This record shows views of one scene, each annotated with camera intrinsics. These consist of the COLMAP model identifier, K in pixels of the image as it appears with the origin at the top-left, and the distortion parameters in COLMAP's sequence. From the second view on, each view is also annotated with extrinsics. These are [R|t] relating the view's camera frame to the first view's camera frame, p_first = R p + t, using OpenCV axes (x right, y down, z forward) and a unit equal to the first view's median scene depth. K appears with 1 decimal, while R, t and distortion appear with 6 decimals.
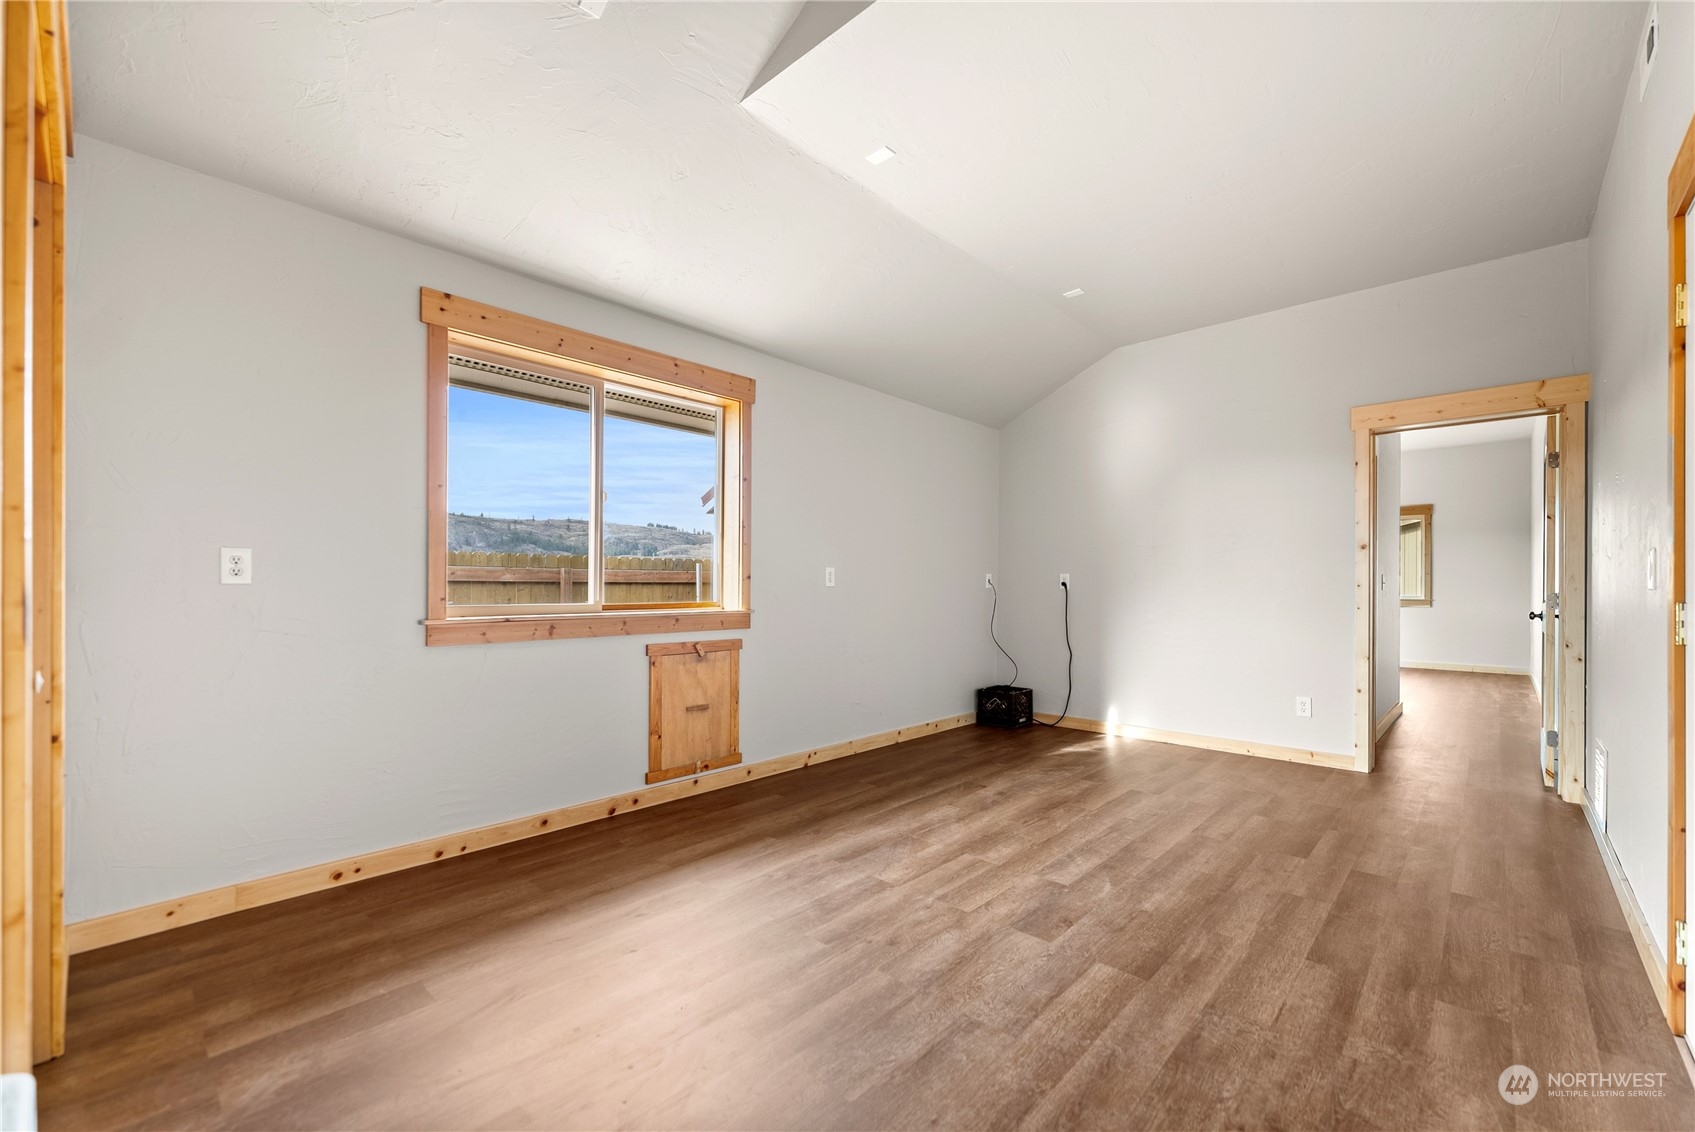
lens RADIAL K [[690.3, 0, 856.5], [0, 690.3, 611.0], [0, 0, 1]] dist [-0.001493, 0.000789]
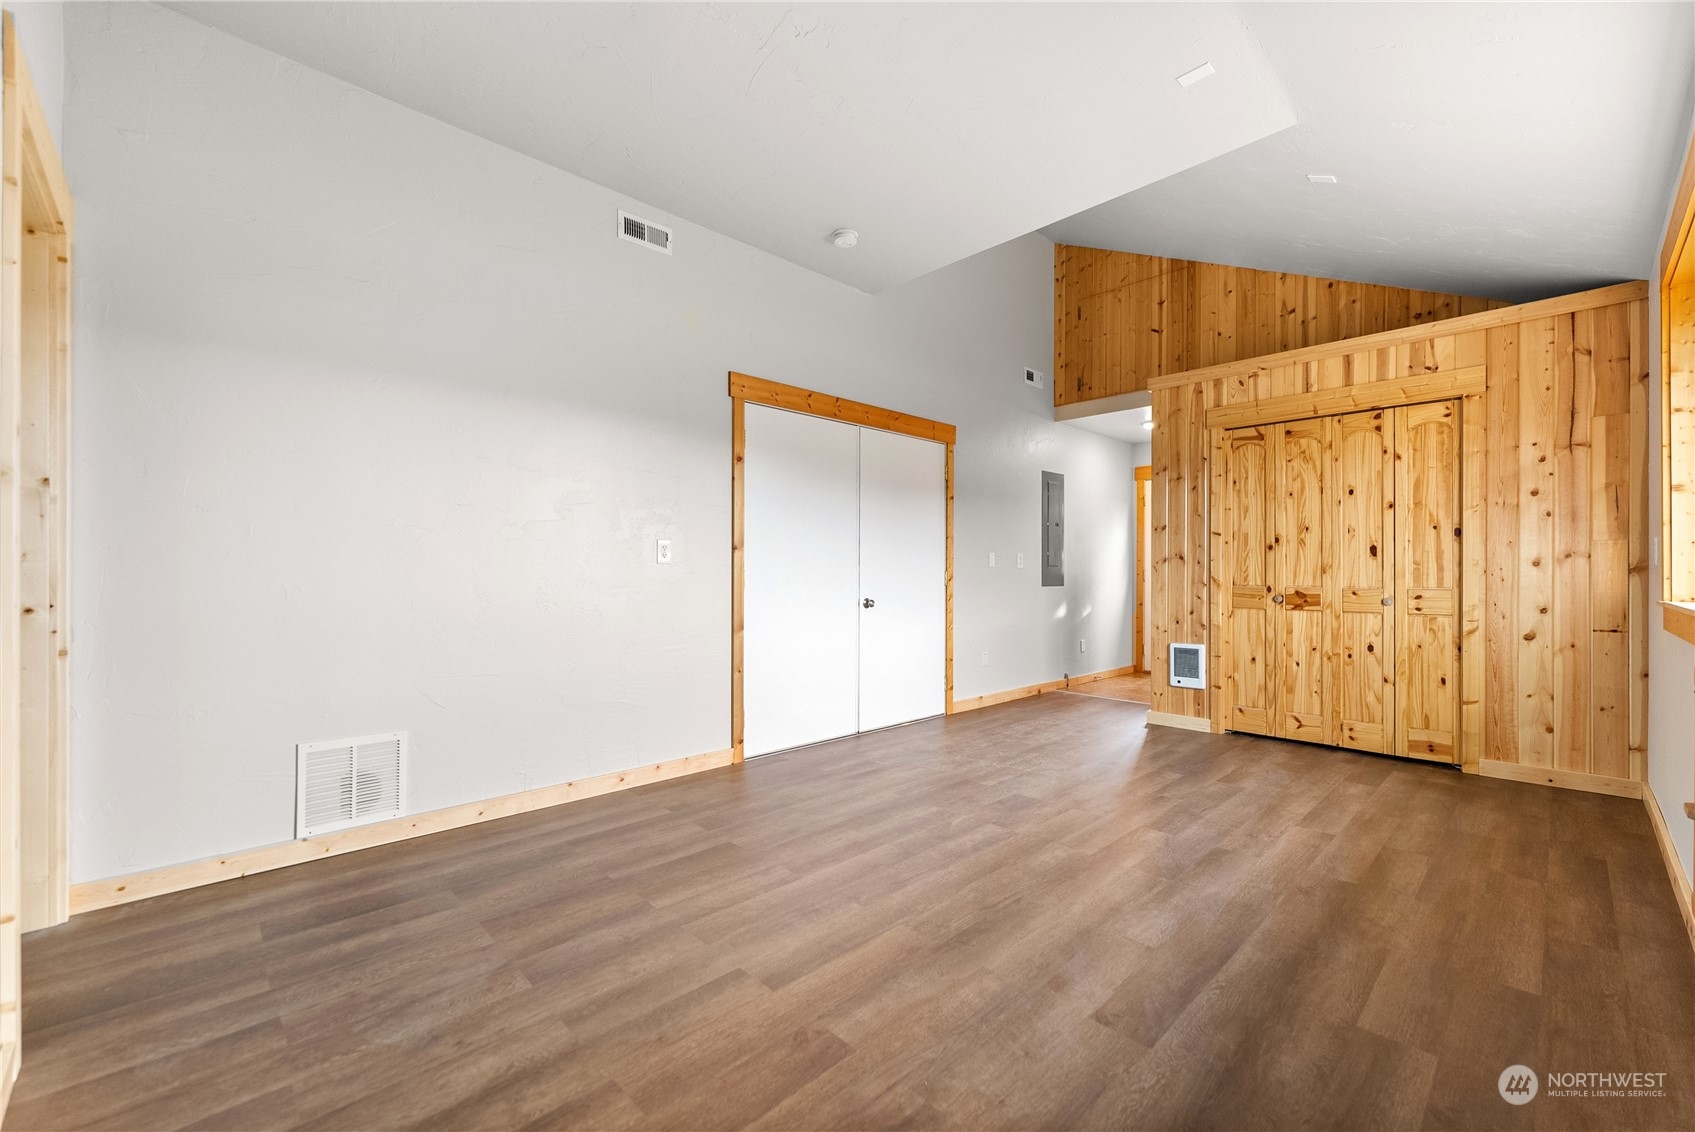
lens RADIAL K [[690.3, 0, 847.5], [0, 690.3, 558.7], [0, 0, 1]] dist [-0.001493, 0.000789]
pose [[-0.998205, -0.005870, 0.059599, 0.404732], [-0.004963, 0.999870, 0.015355, -0.049270], [-0.059682, 0.015032, -0.998104, 1.824231]]
